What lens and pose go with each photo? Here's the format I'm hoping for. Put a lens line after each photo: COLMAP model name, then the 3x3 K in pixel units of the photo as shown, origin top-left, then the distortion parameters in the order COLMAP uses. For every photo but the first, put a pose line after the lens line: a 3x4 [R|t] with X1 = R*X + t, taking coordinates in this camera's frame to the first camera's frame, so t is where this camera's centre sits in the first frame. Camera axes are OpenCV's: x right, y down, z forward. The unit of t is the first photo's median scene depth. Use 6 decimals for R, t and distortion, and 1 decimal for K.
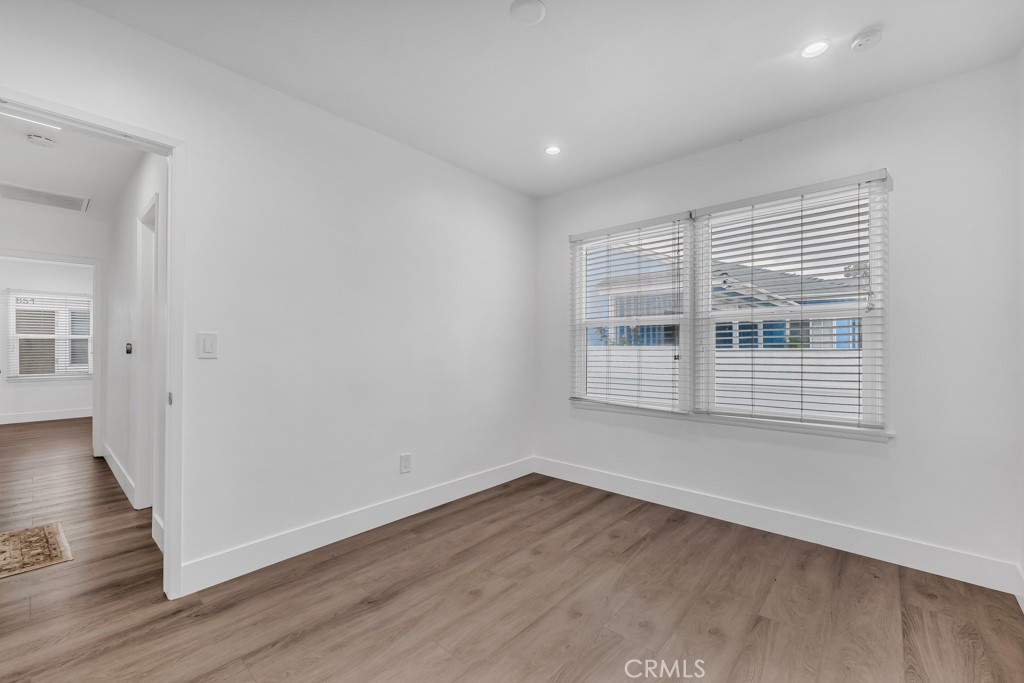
lens RADIAL K [[420.7, 0, 508.7], [0, 420.7, 342.8], [0, 0, 1]] dist [0.003550, 0.000102]
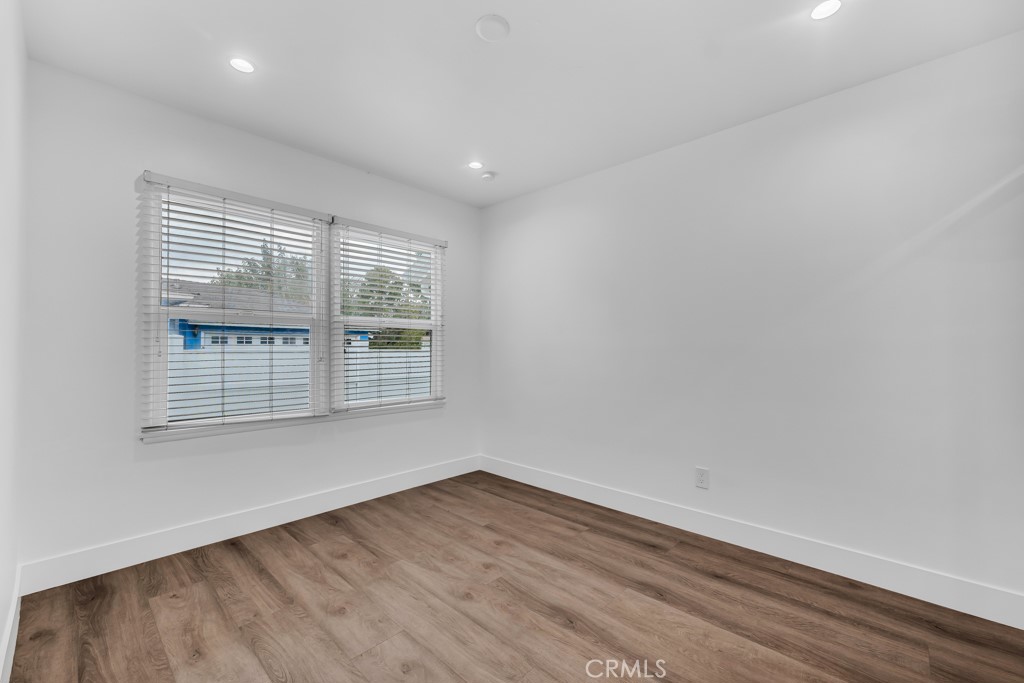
lens RADIAL K [[420.7, 0, 512.2], [0, 420.7, 341.6], [0, 0, 1]] dist [0.003550, 0.000102]
pose [[0.029299, 0.017001, 0.999426, -0.634001], [-0.014411, 0.999759, -0.016584, 0.003894], [-0.999467, -0.013916, 0.029537, 0.587178]]
